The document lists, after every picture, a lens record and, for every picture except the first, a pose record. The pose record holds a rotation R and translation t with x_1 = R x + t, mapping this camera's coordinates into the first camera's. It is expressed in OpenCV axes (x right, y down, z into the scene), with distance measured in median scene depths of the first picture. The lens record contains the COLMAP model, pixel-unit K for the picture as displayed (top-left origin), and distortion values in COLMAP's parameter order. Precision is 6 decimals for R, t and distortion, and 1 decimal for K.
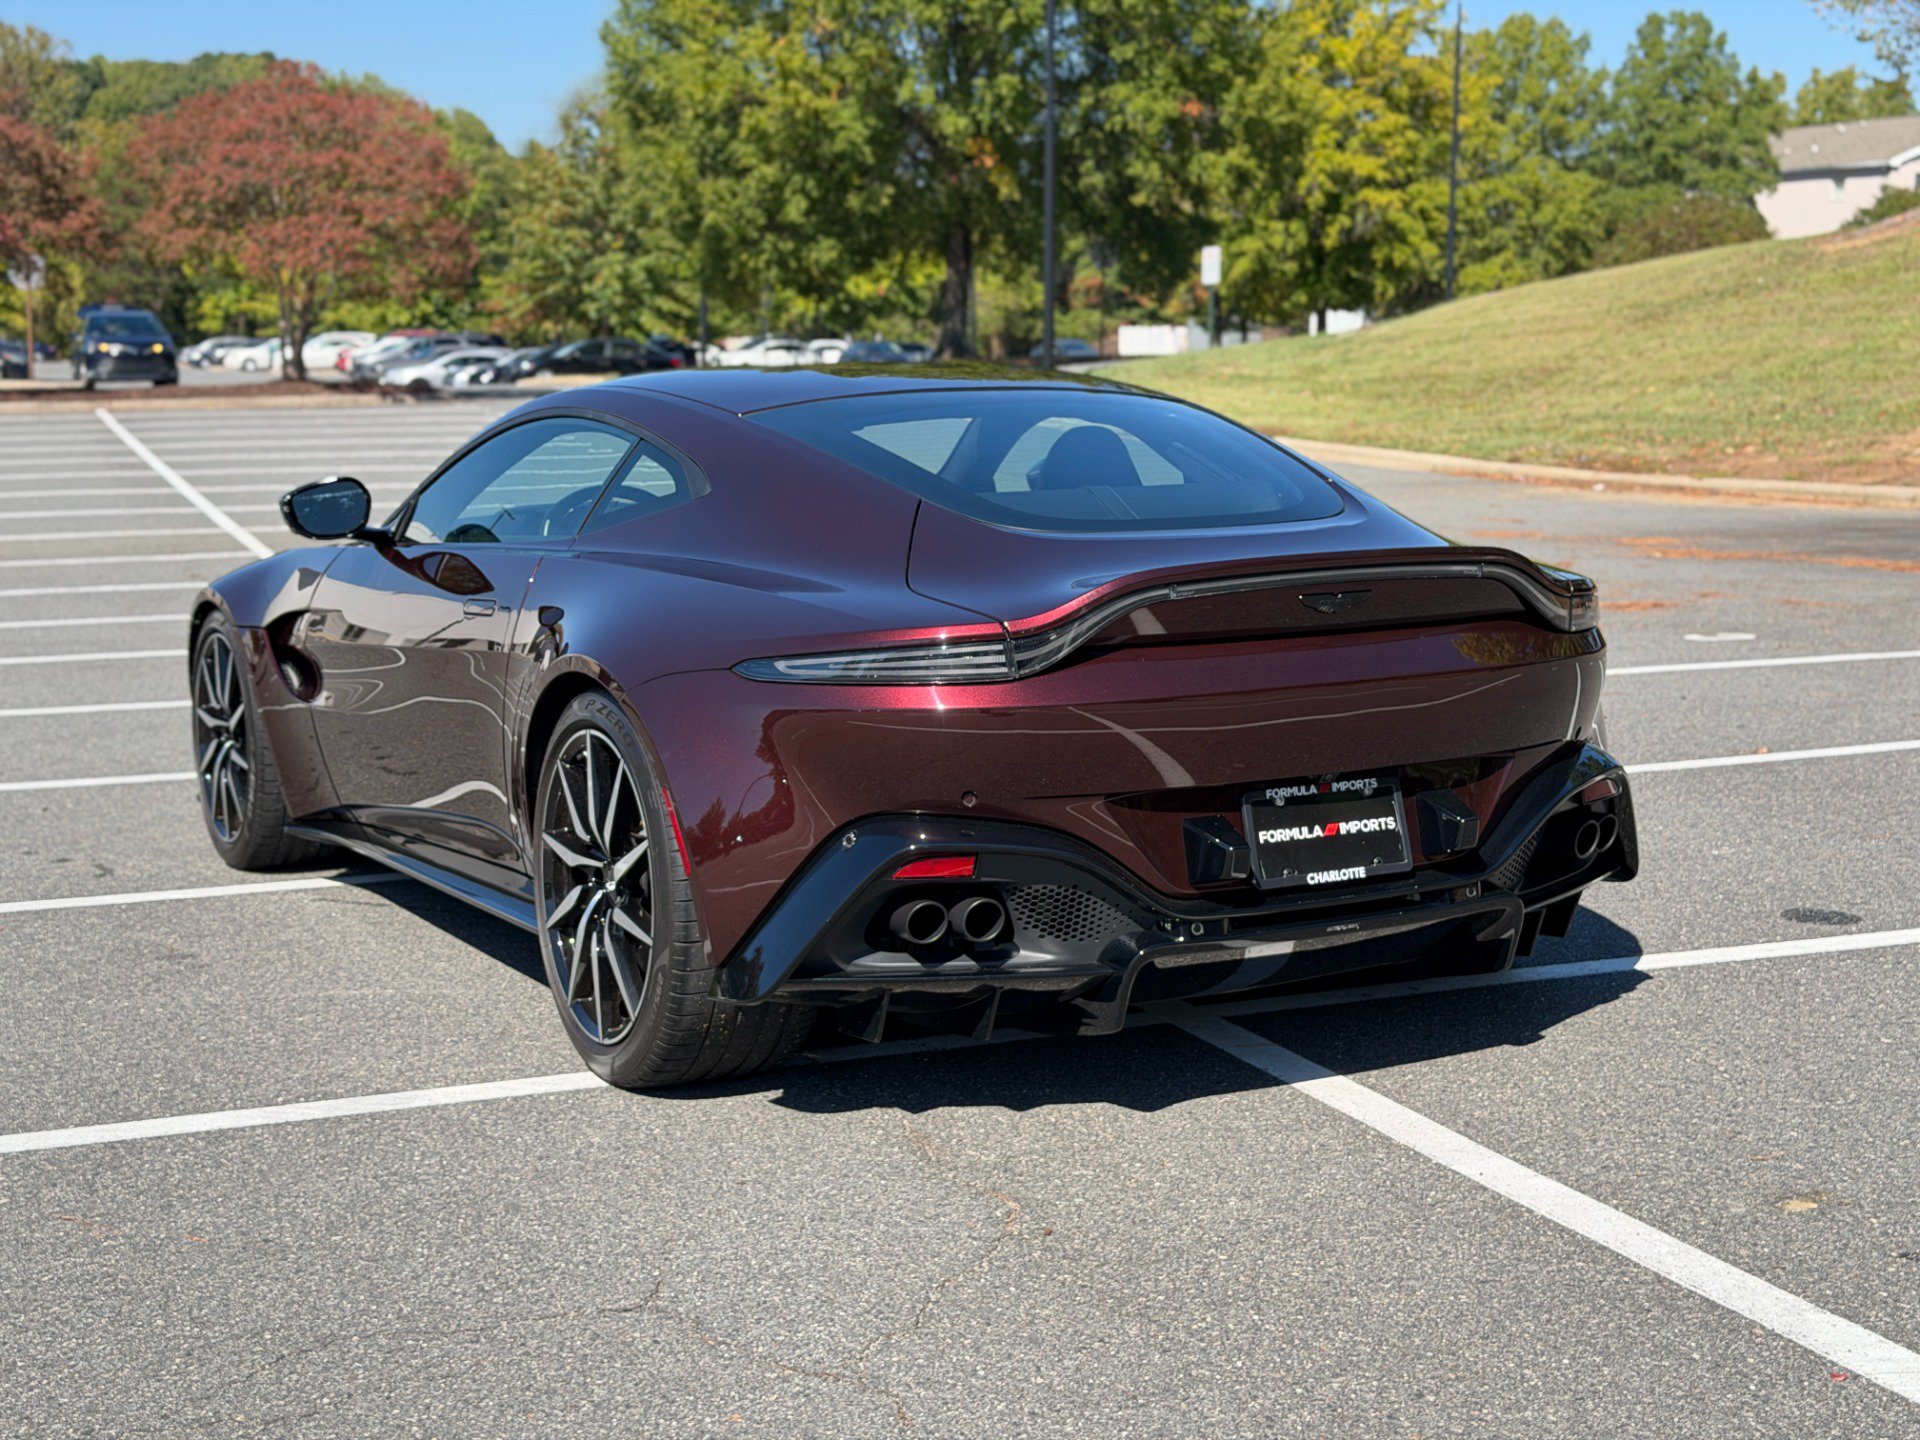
lens RADIAL K [[2677.1, 0, 954.6], [0, 2677.1, 718.2], [0, 0, 1]] dist [0.200417, -0.415281]
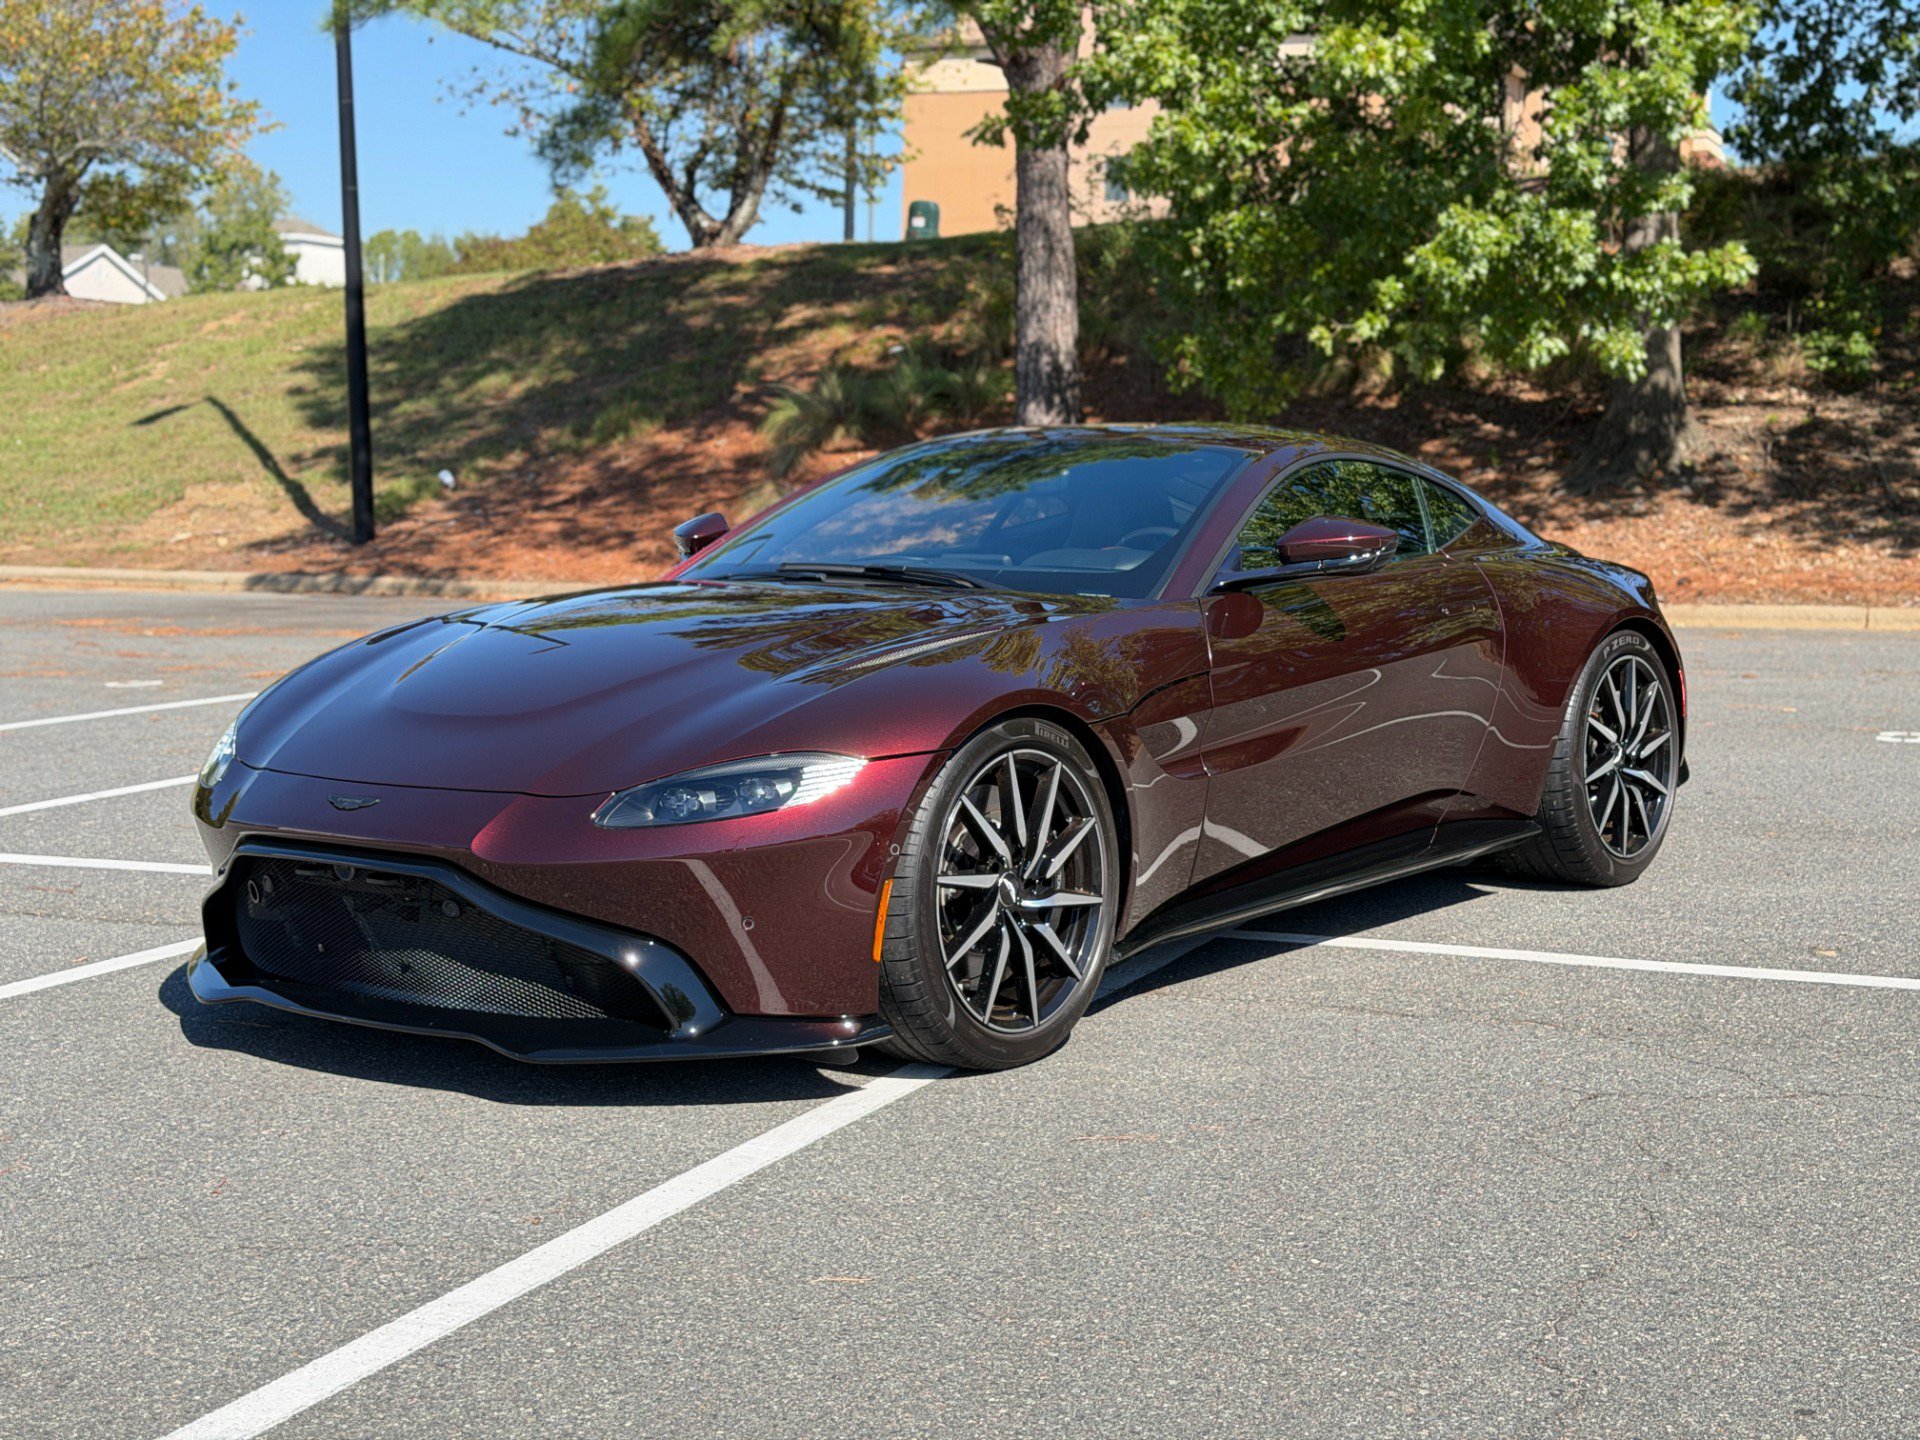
lens RADIAL K [[2674.0, 0, 962.7], [0, 2674.0, 725.3], [0, 0, 1]] dist [0.211874, -0.480432]
pose [[0.700479, -0.054668, 0.711576, -0.082289], [0.079059, 0.996869, -0.001240, 0.000273], [-0.709281, 0.057126, 0.702608, 0.014838]]
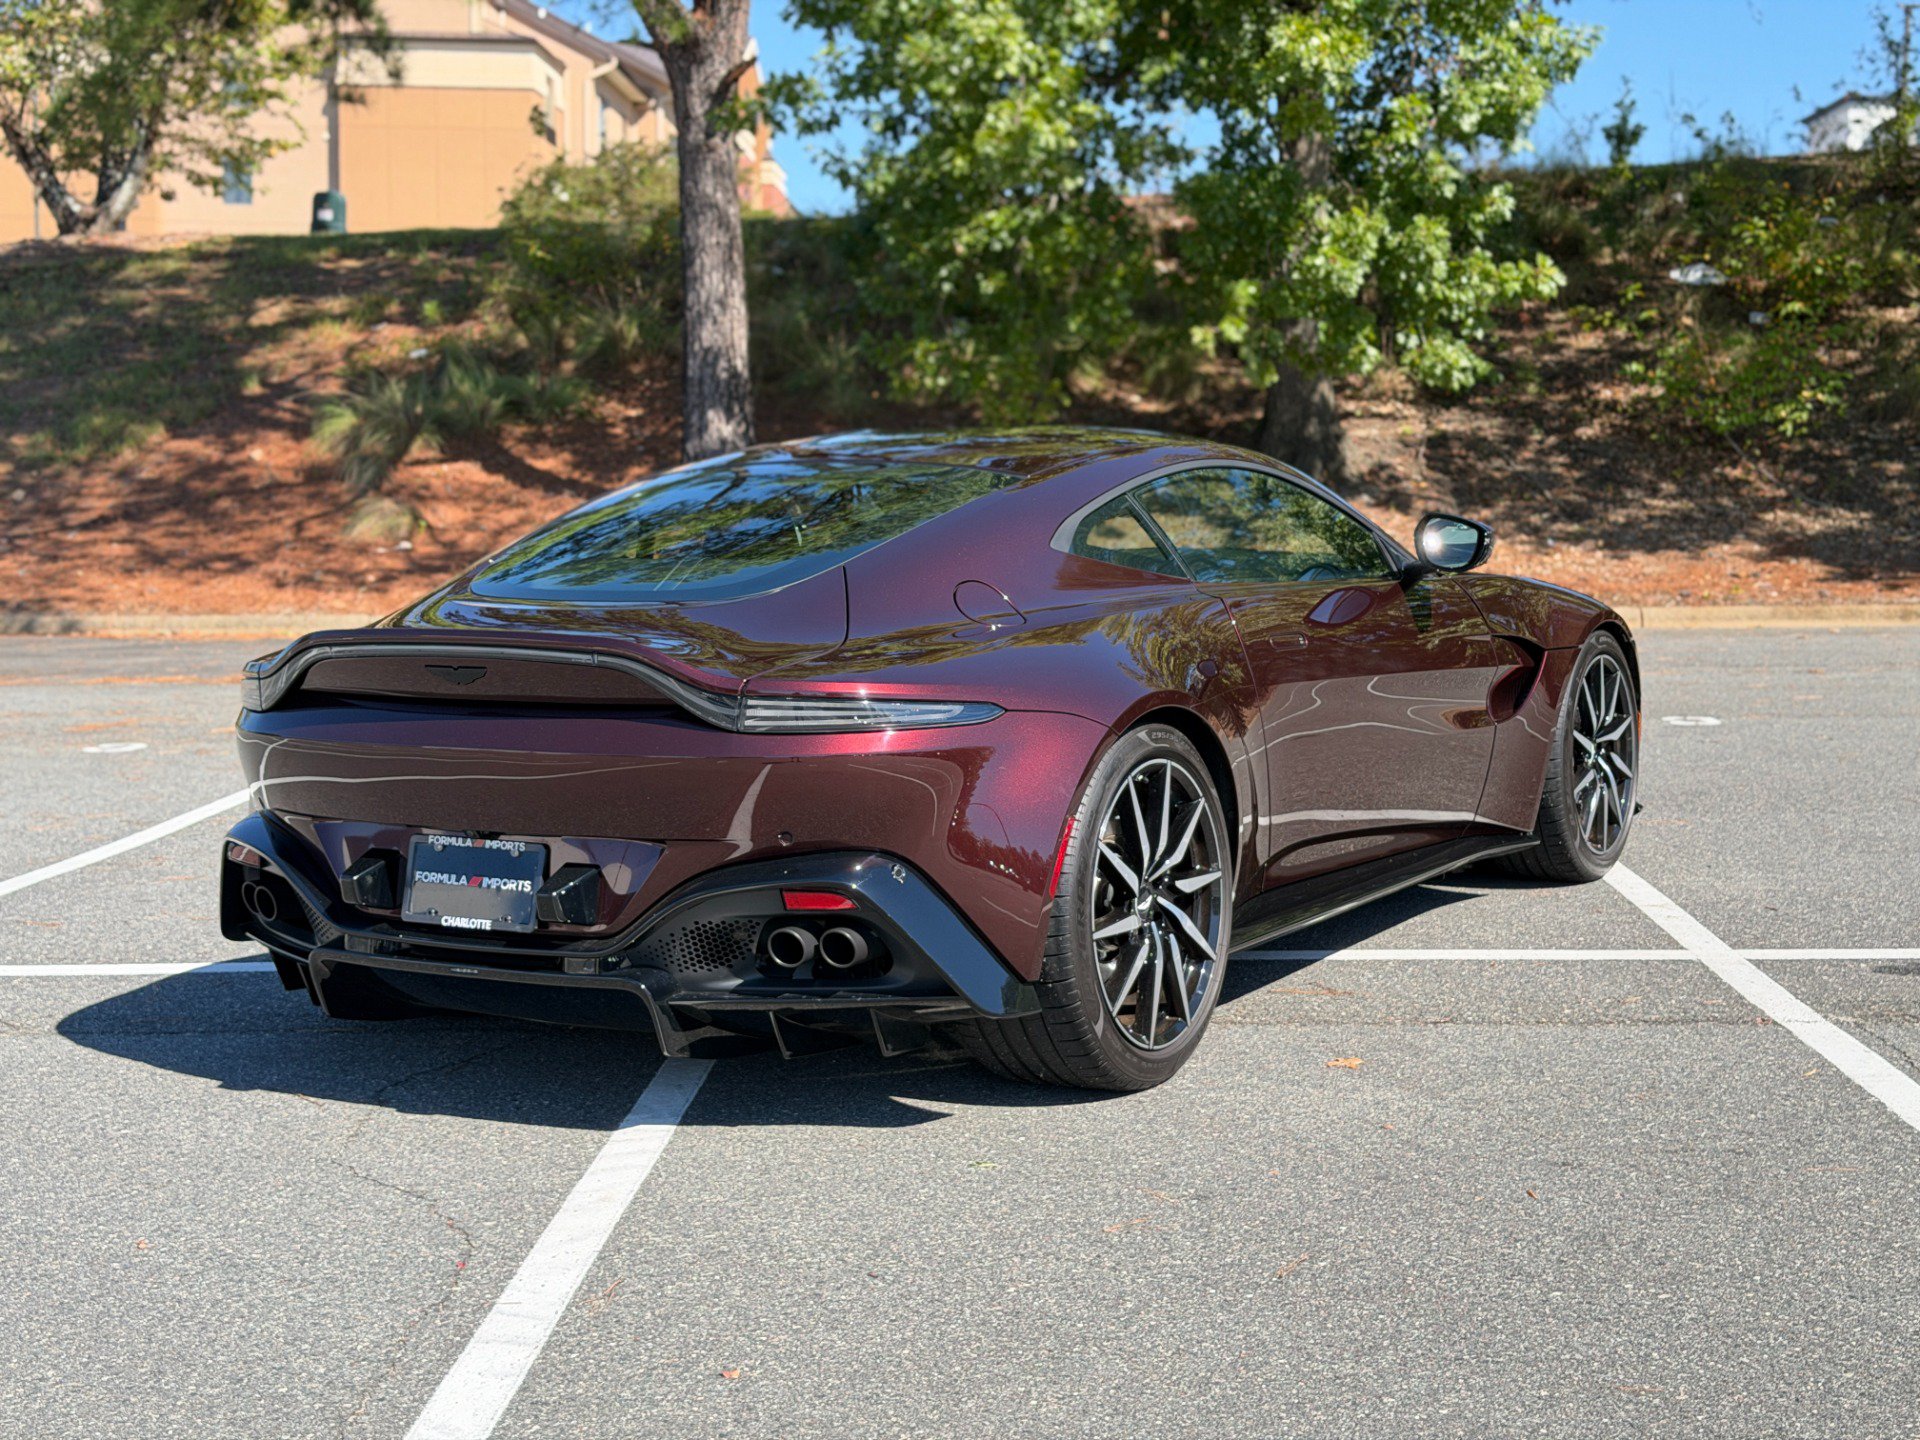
lens RADIAL K [[2672.3, 0, 957.2], [0, 2672.3, 722.2], [0, 0, 1]] dist [0.199627, -0.425159]
pose [[0.383191, -0.070964, 0.920939, -0.120463], [0.117571, 0.992682, 0.027573, -0.010325], [-0.916156, 0.097710, 0.388730, 0.111807]]
